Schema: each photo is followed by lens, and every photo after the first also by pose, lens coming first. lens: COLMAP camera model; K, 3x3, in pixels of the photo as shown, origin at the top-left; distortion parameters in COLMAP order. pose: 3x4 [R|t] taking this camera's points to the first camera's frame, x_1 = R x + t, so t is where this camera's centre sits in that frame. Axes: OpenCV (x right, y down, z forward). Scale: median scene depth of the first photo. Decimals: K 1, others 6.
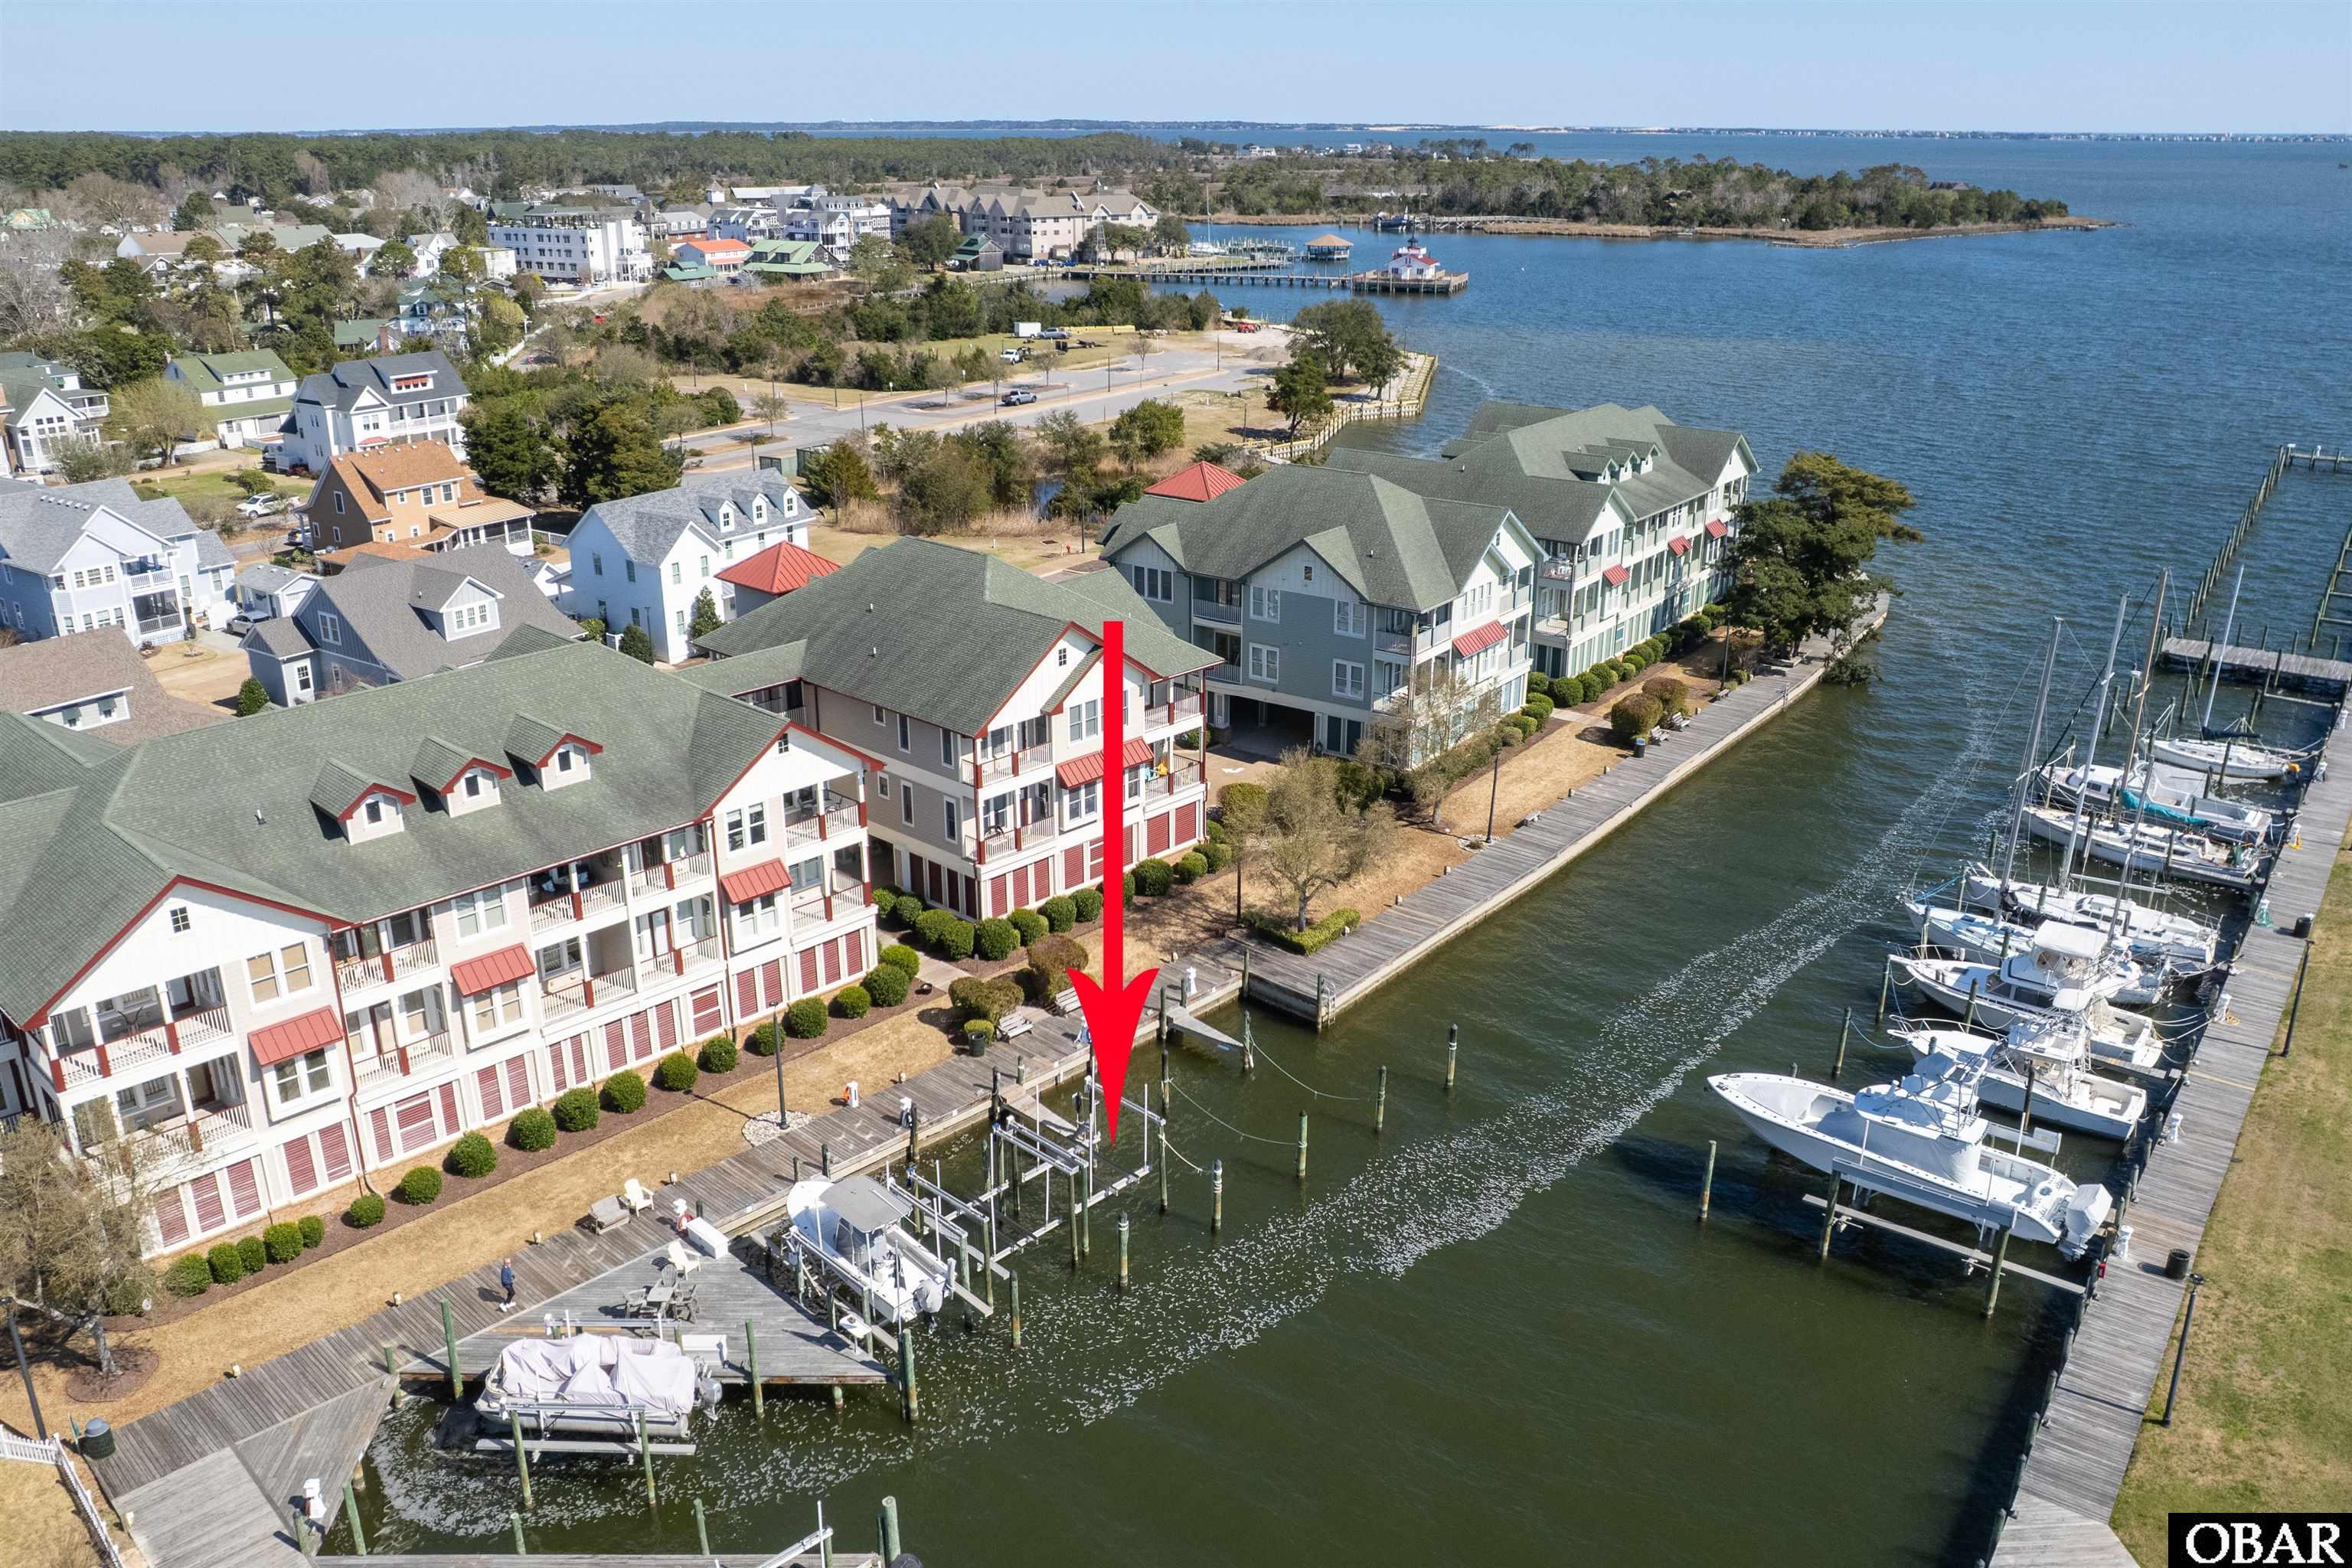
lens RADIAL K [[1821.0, 0, 1166.0], [0, 1821.0, 794.7], [0, 0, 1]] dist [-0.068688, 0.046170]
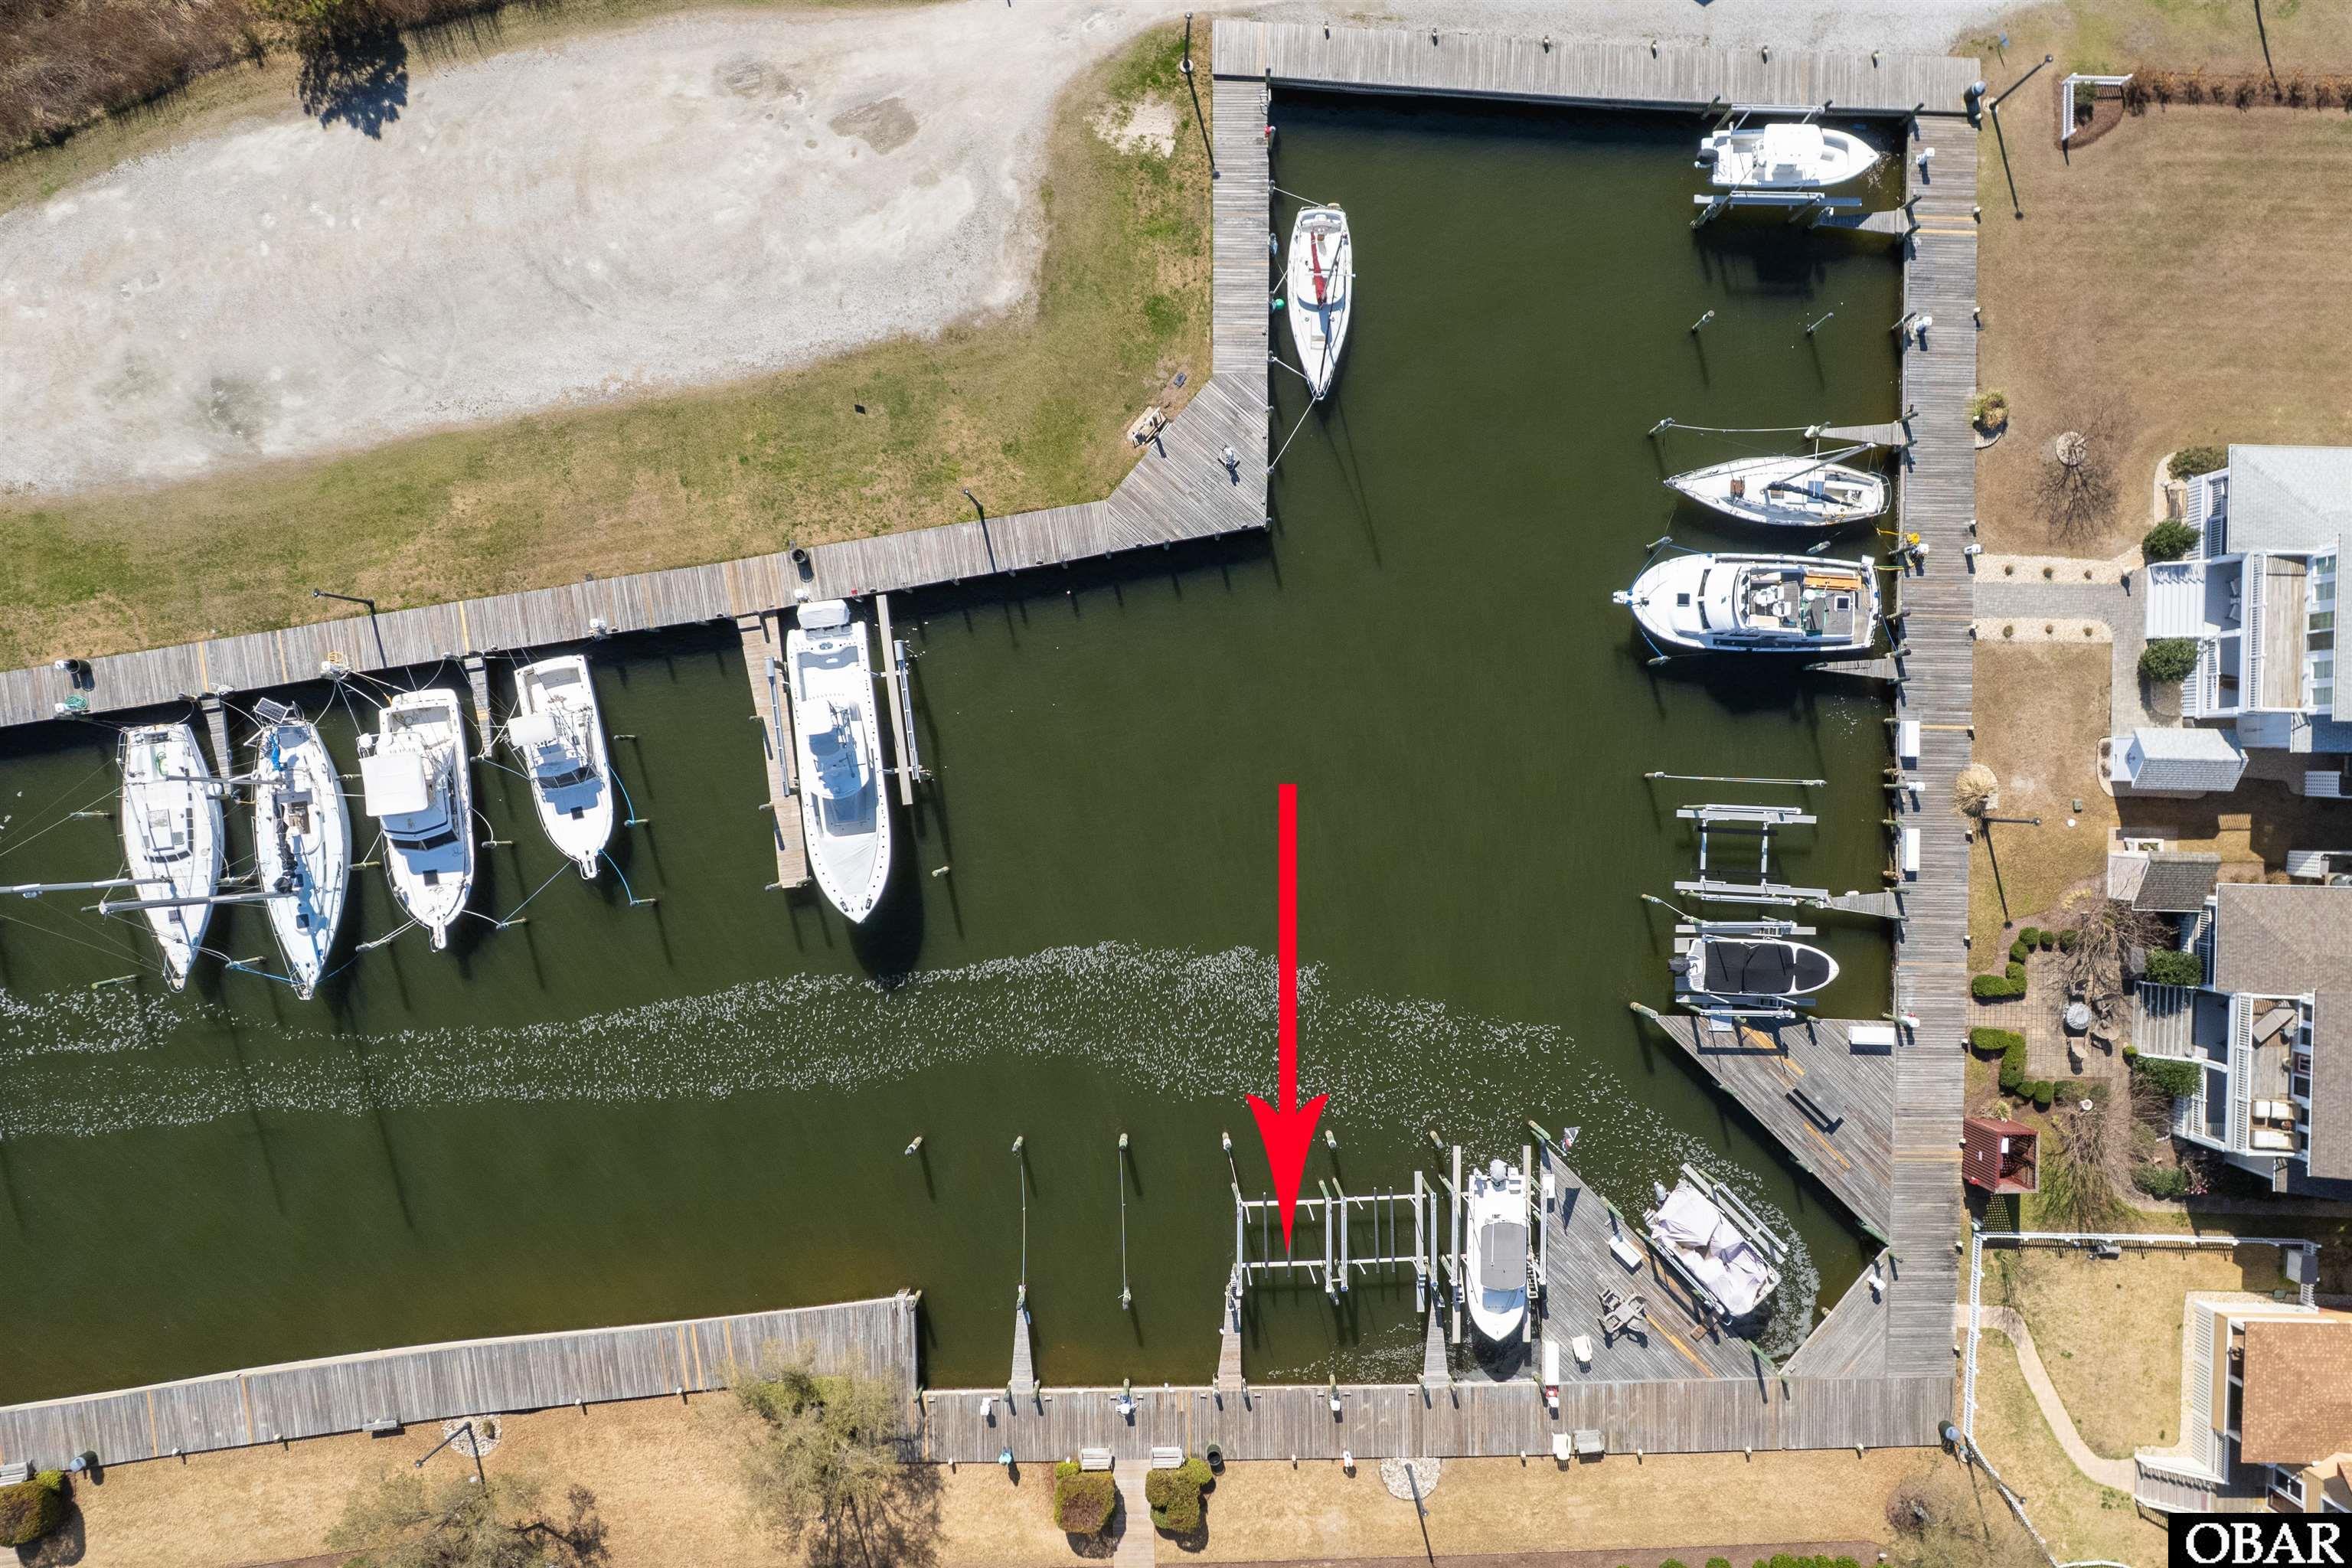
lens RADIAL K [[1786.2, 0, 1165.8], [0, 1786.2, 783.6], [0, 0, 1]] dist [-0.072908, 0.049144]
pose [[-0.709601, -0.704586, -0.004985, 0.200334], [0.246544, -0.254915, 0.935005, -0.737562], [-0.660062, 0.662252, 0.354599, 0.355529]]
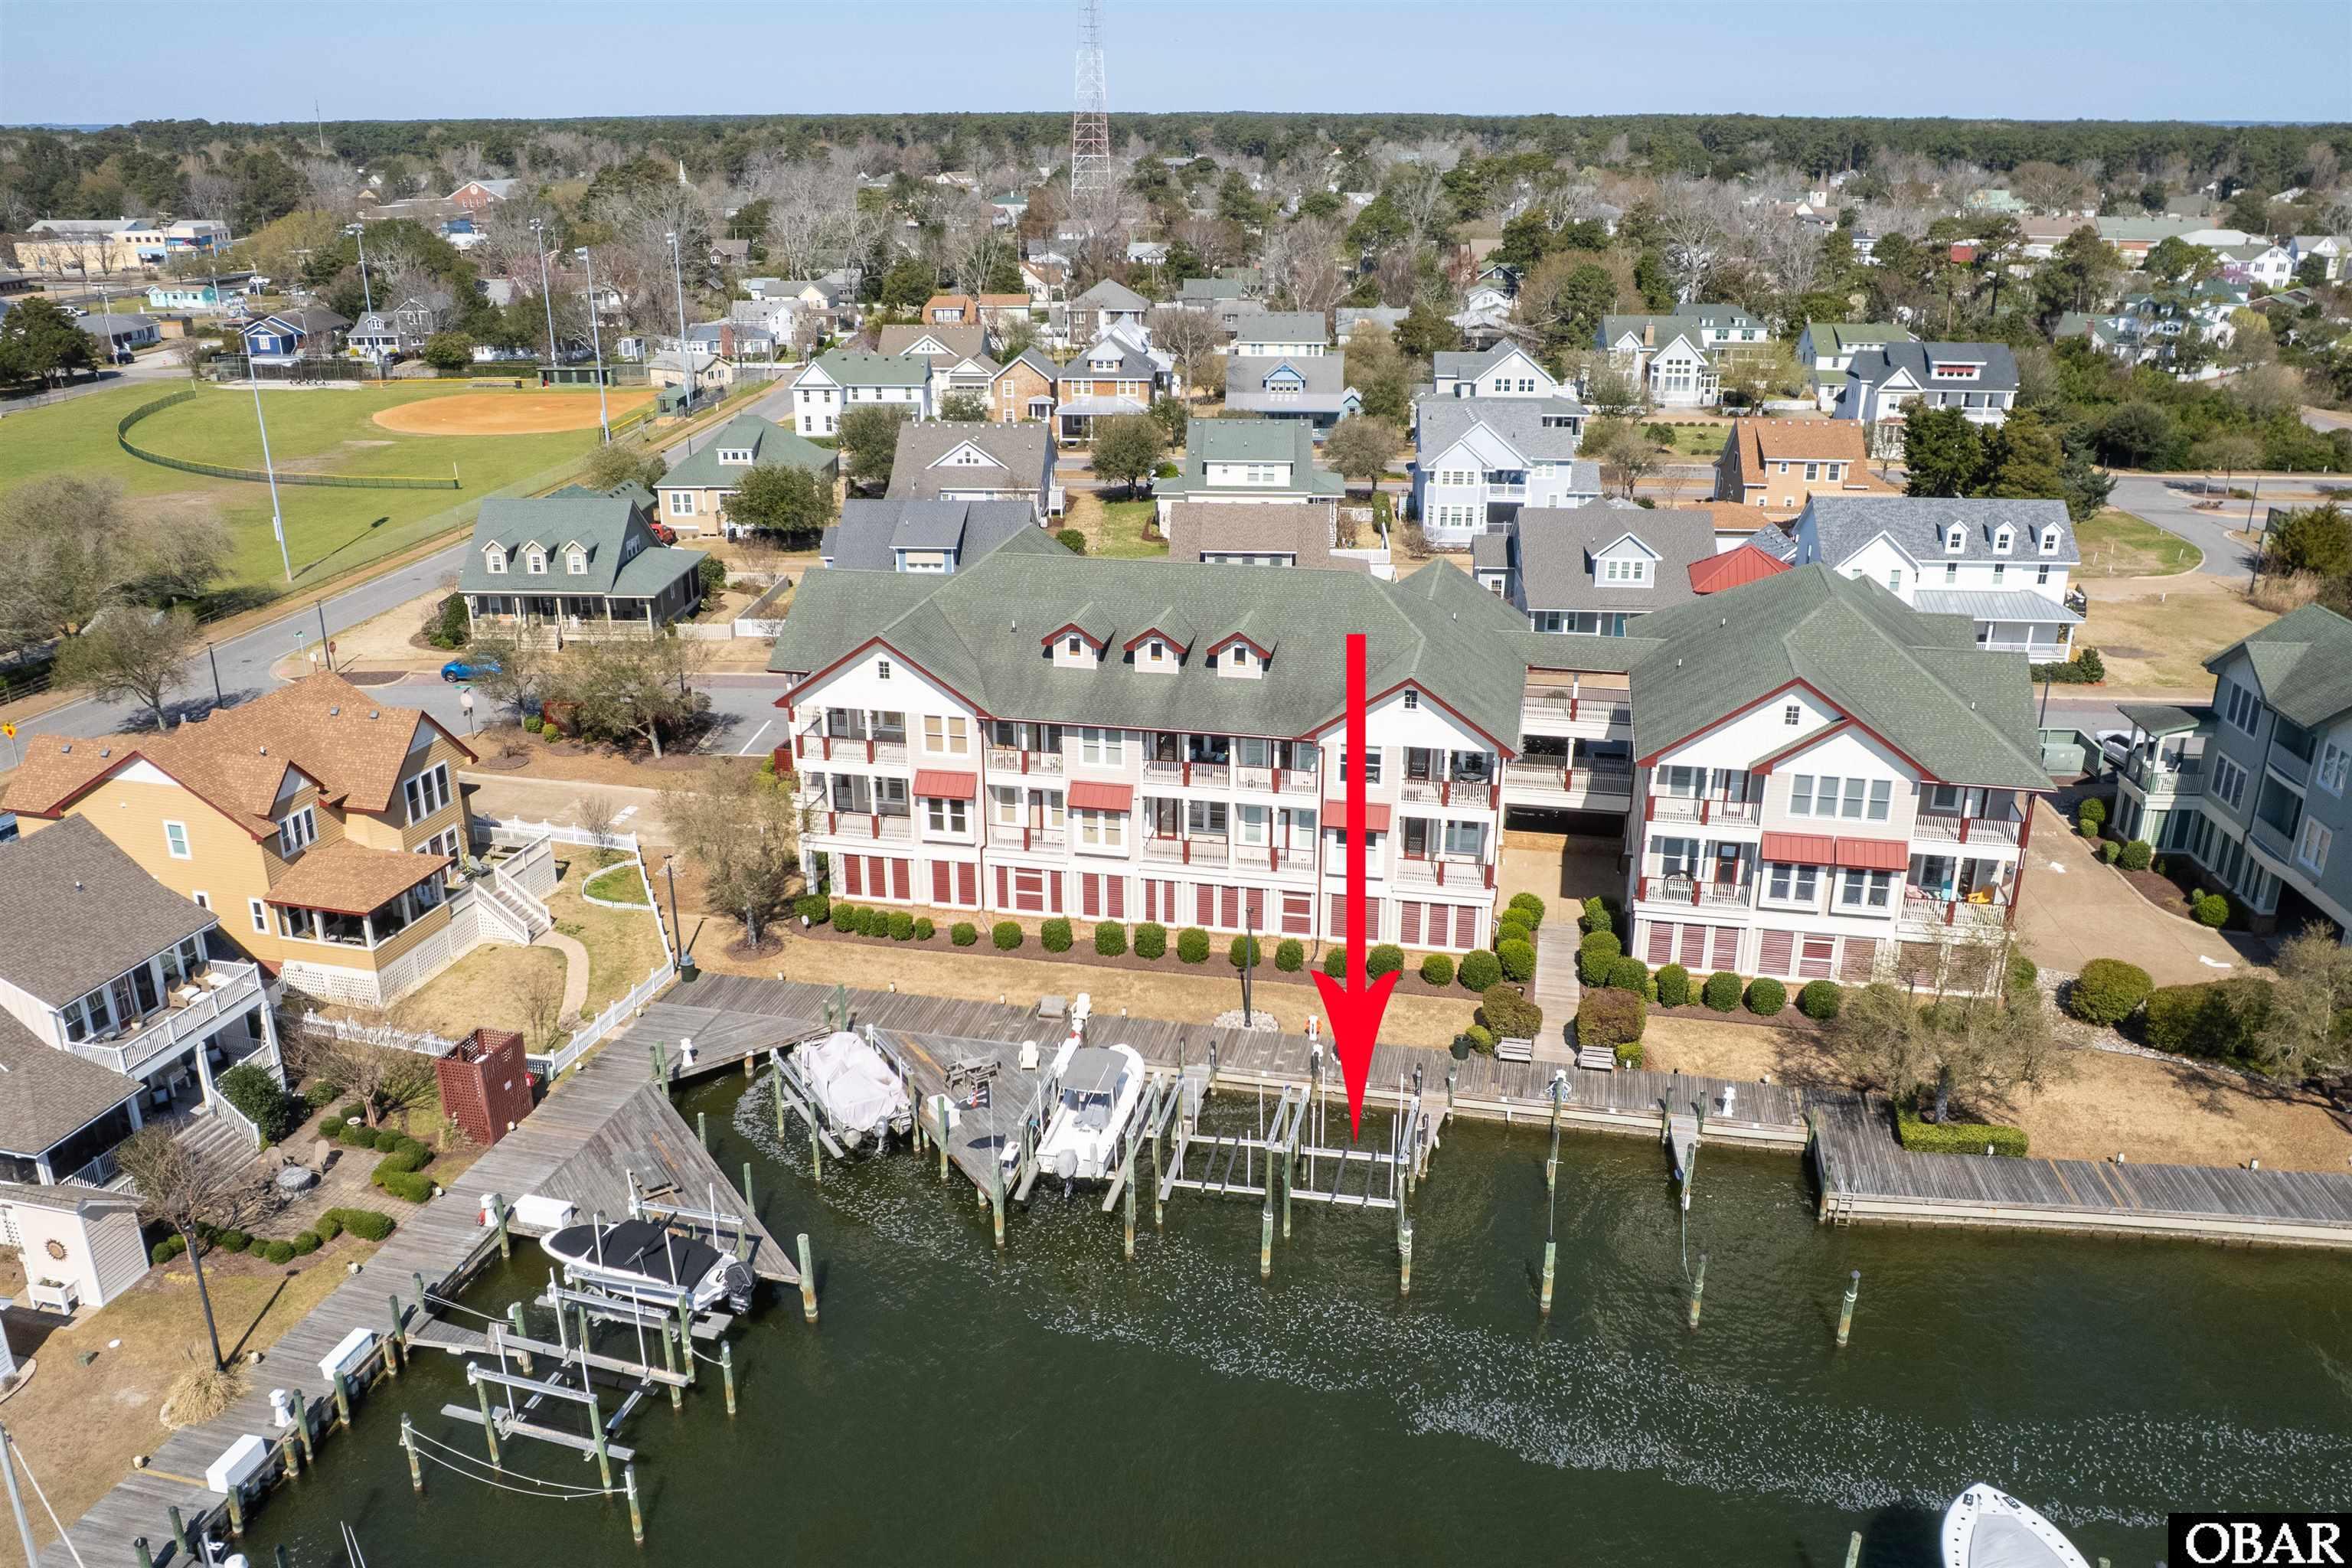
lens RADIAL K [[1821.0, 0, 1166.0], [0, 1821.0, 794.7], [0, 0, 1]] dist [-0.068688, 0.046170]
pose [[0.524955, 0.301678, -0.795872, 0.528455], [-0.296969, 0.941234, 0.160898, -0.096665], [0.797641, 0.151885, 0.583694, 0.270723]]
